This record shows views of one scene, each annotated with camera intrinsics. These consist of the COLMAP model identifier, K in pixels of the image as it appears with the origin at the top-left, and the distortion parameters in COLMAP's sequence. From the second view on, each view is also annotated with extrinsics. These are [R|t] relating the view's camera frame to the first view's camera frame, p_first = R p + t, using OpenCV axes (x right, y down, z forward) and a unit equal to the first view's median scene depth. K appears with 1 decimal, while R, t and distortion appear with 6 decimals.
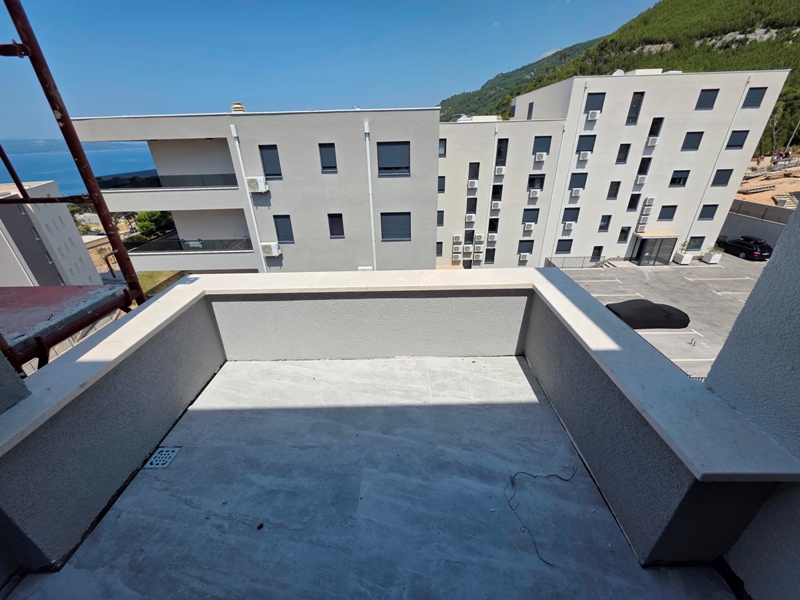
lens RADIAL K [[320.4, 0, 399.1], [0, 320.4, 301.5], [0, 0, 1]] dist [-0.001077, 0.000766]
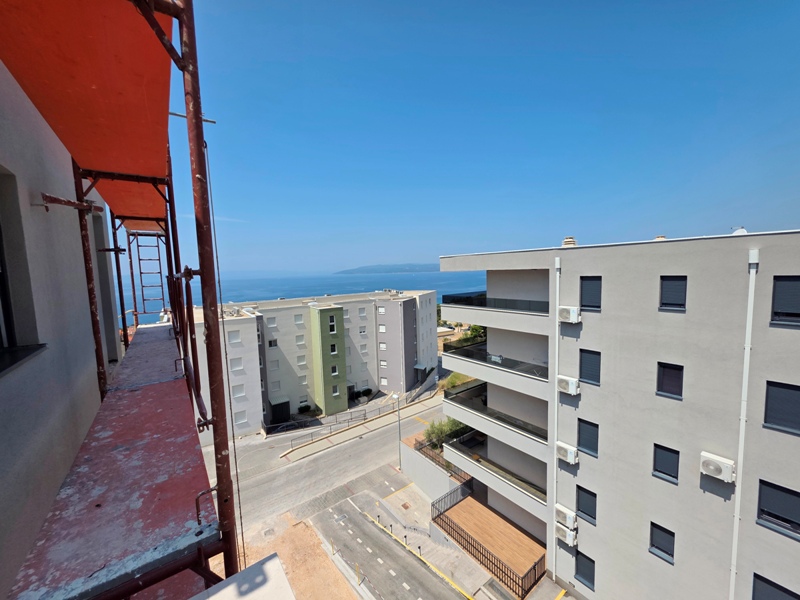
lens RADIAL K [[320.4, 0, 400.0], [0, 320.4, 296.7], [0, 0, 1]] dist [-0.001077, 0.000766]
pose [[0.603219, 0.073293, -0.794201, -0.007321], [-0.346805, 0.920809, -0.178432, -0.075830], [0.718229, 0.383066, 0.580868, 0.090356]]
